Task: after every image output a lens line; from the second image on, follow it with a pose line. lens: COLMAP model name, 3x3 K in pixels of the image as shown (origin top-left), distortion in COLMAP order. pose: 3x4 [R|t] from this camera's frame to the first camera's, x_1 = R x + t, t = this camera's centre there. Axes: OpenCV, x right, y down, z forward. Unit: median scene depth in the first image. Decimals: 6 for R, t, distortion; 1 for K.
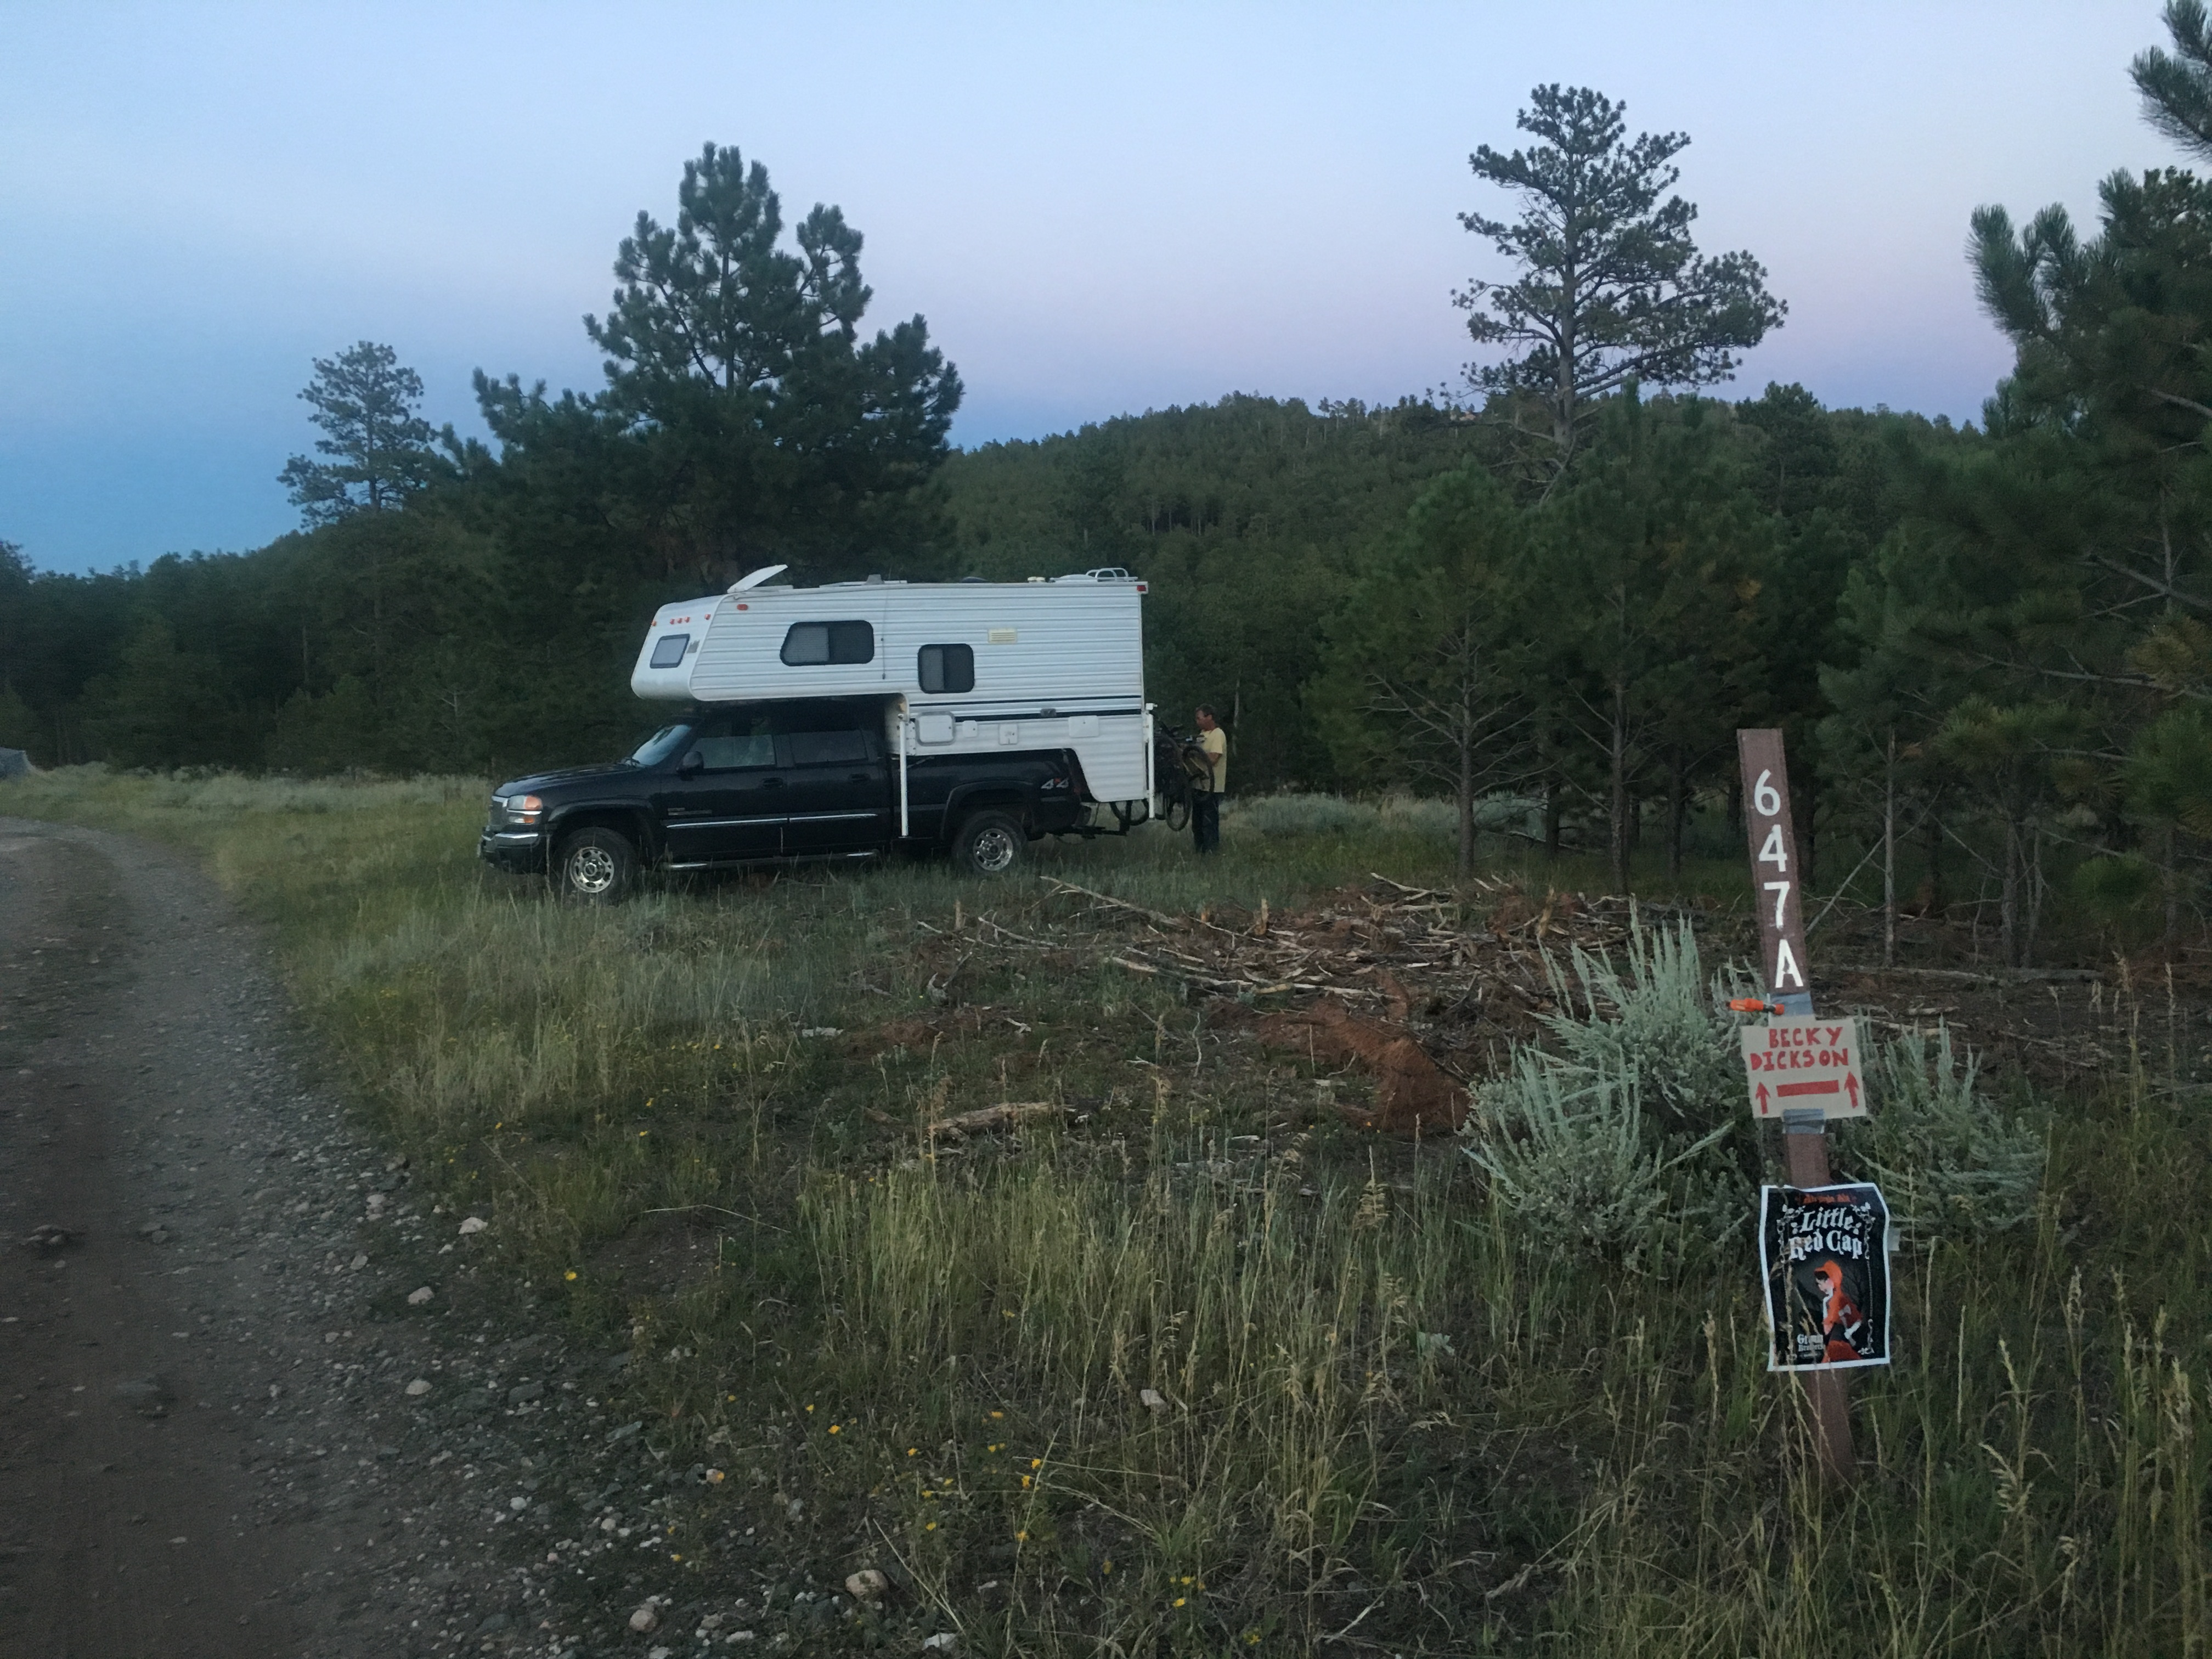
lens RADIAL K [[1822.1, 0, 1106.0], [0, 1822.1, 829.5], [0, 0, 1]] dist [0.064876, -0.081802]
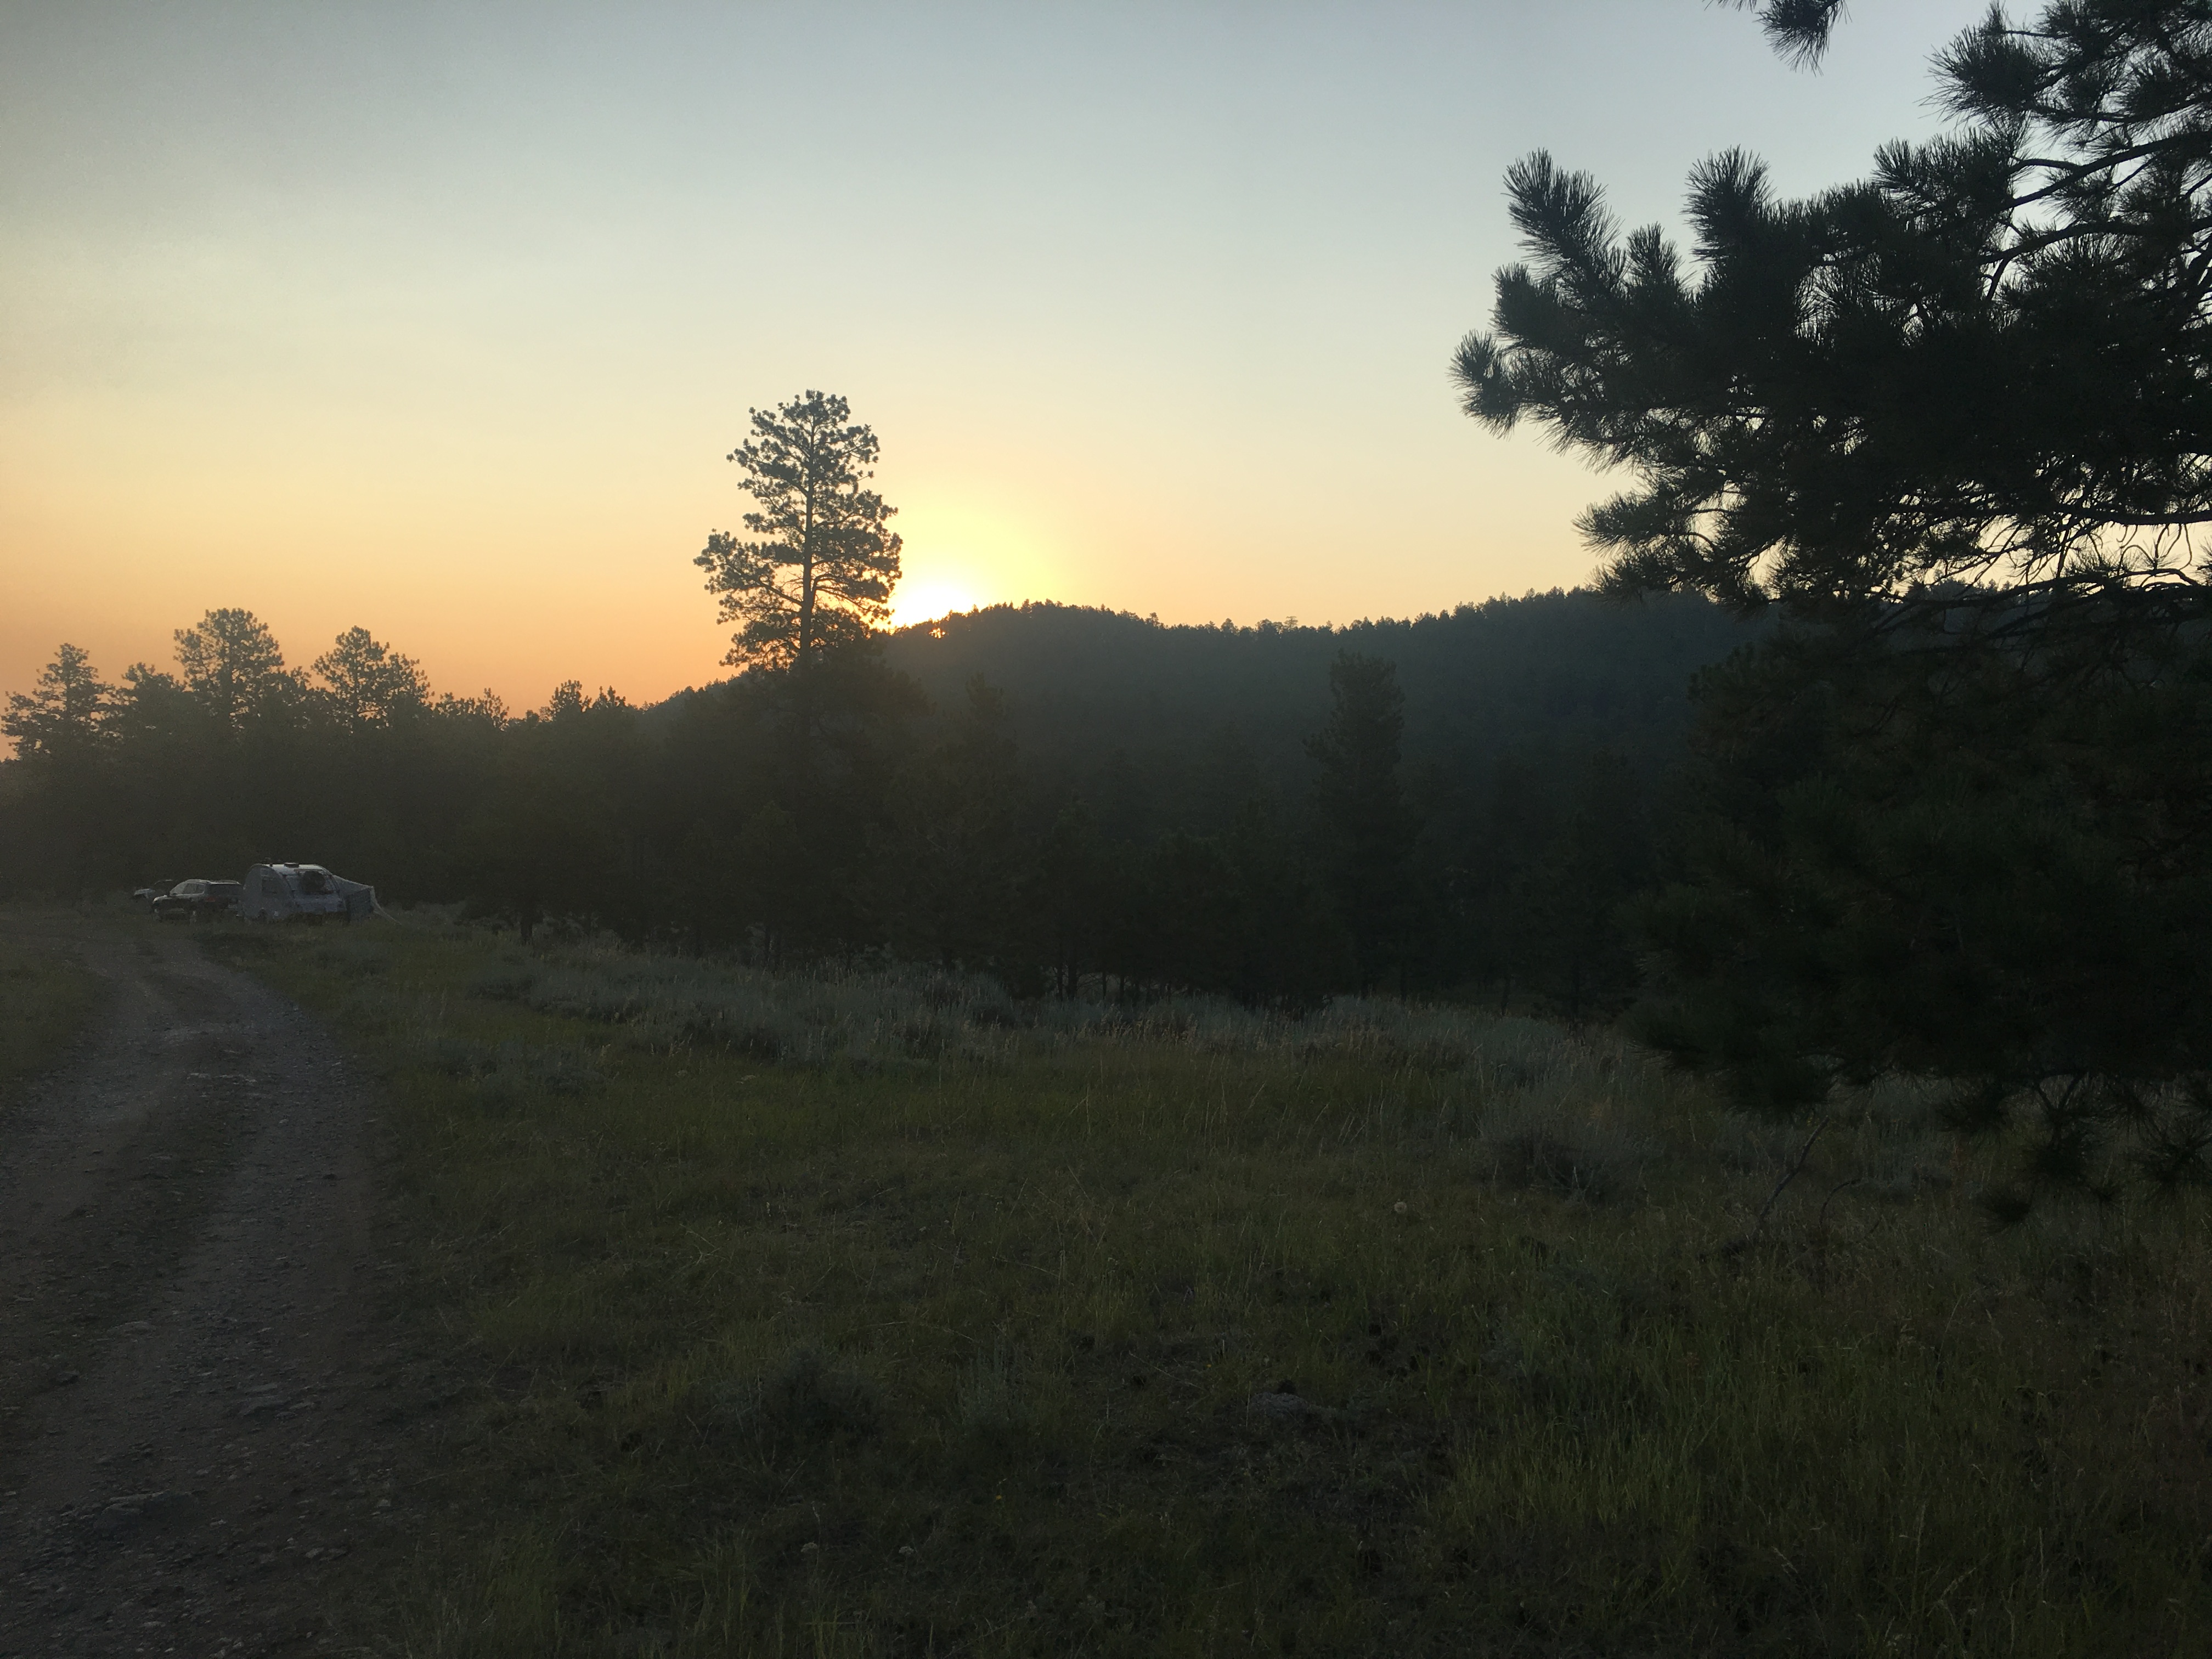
lens RADIAL K [[1730.8, 0, 1106.0], [0, 1730.8, 829.5], [0, 0, 1]] dist [0.062241, -0.080518]
pose [[0.984287, 0.048344, -0.169830, -0.142117], [-0.065021, 0.993442, -0.094054, -0.016137], [0.164169, 0.103618, 0.980975, 0.305606]]
